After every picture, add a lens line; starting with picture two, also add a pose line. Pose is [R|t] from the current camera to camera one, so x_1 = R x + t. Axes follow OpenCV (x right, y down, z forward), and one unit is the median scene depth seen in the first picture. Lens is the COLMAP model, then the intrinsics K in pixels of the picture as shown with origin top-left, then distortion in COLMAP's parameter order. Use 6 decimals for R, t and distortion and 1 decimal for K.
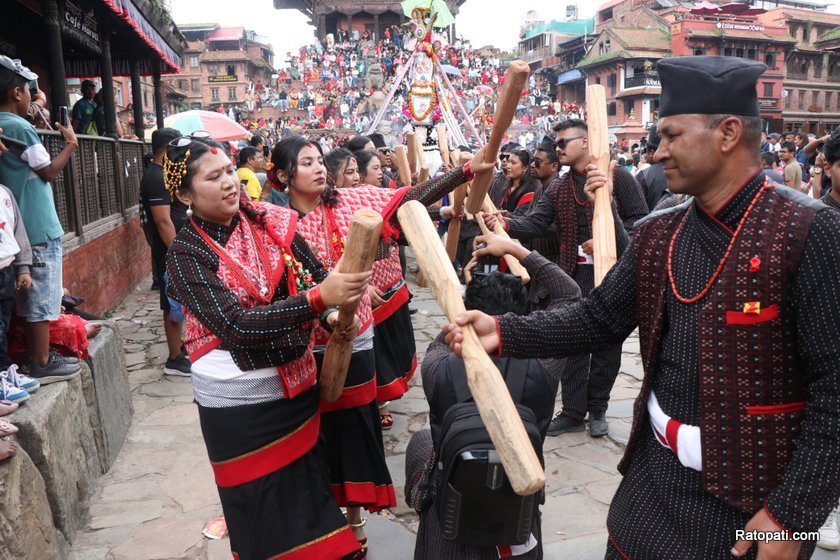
lens RADIAL K [[685.5, 0, 420.9], [0, 685.5, 281.5], [0, 0, 1]] dist [-0.160322, 0.094152]
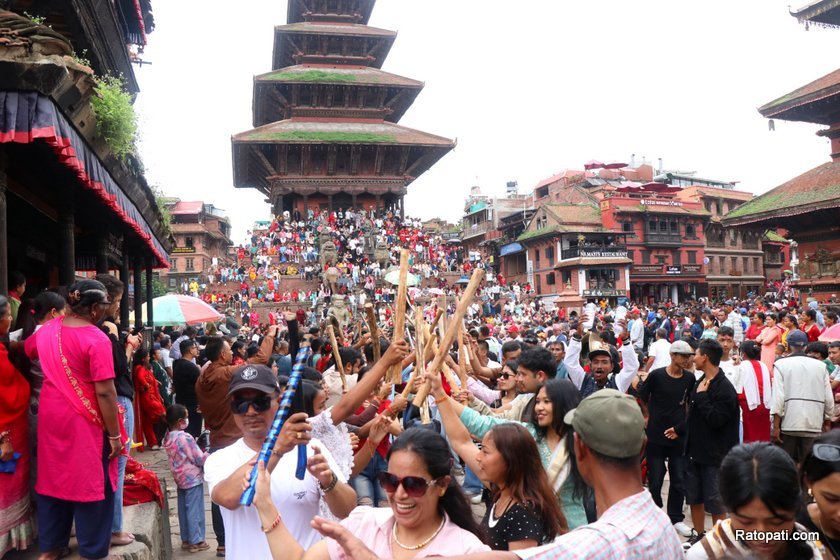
lens RADIAL K [[685.5, 0, 424.5], [0, 685.5, 283.0], [0, 0, 1]] dist [-0.160322, 0.094152]
pose [[0.997001, -0.007088, 0.077063, -0.001108], [0.025043, 0.971766, -0.234615, -0.000040], [-0.073224, 0.235841, 0.969029, -0.041556]]
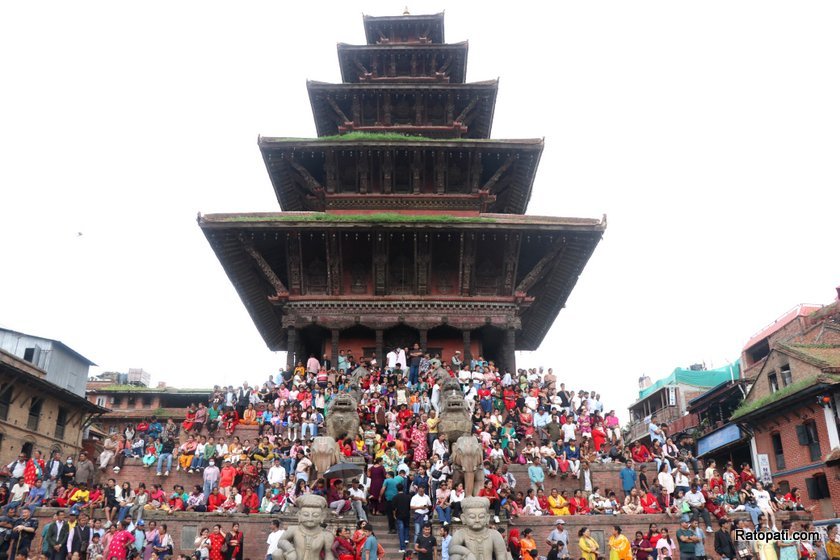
lens RADIAL K [[685.5, 0, 418.1], [0, 685.5, 281.4], [0, 0, 1]] dist [-0.160322, 0.094152]
pose [[0.986594, -0.031842, -0.160056, 0.067382], [-0.062910, 0.830768, -0.553053, -0.096878], [0.150580, 0.555708, 0.817627, 0.477962]]
